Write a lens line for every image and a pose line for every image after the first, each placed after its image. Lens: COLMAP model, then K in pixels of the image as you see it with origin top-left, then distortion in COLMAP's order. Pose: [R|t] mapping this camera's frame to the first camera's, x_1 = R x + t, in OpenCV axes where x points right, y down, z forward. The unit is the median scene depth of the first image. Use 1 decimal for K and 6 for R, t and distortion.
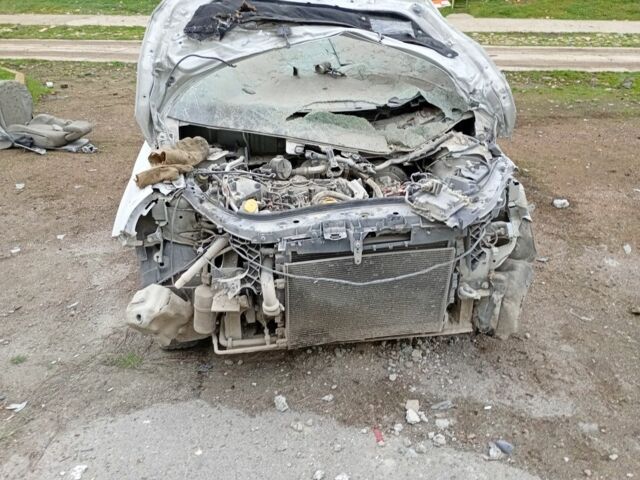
lens RADIAL K [[539.3, 0, 319.3], [0, 539.3, 237.6], [0, 0, 1]] dist [0.047488, -0.060135]
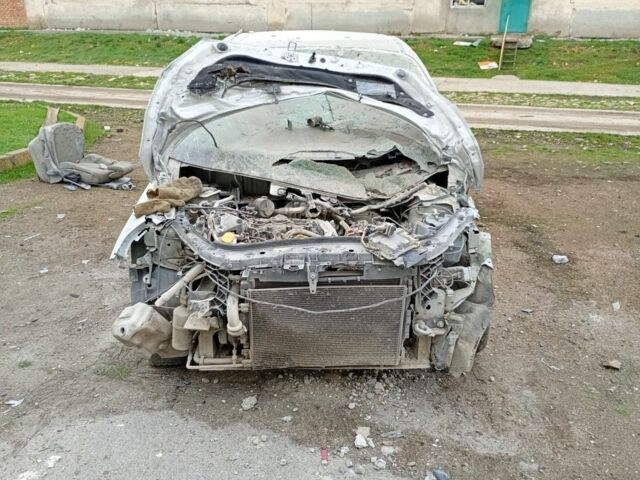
lens RADIAL K [[539.3, 0, 323.3], [0, 539.3, 237.8], [0, 0, 1]] dist [0.047488, -0.060135]
pose [[0.994461, 0.054161, -0.090078, 0.155039], [-0.062121, 0.994177, -0.088050, 0.025482], [0.084785, 0.093158, 0.992035, -0.096350]]
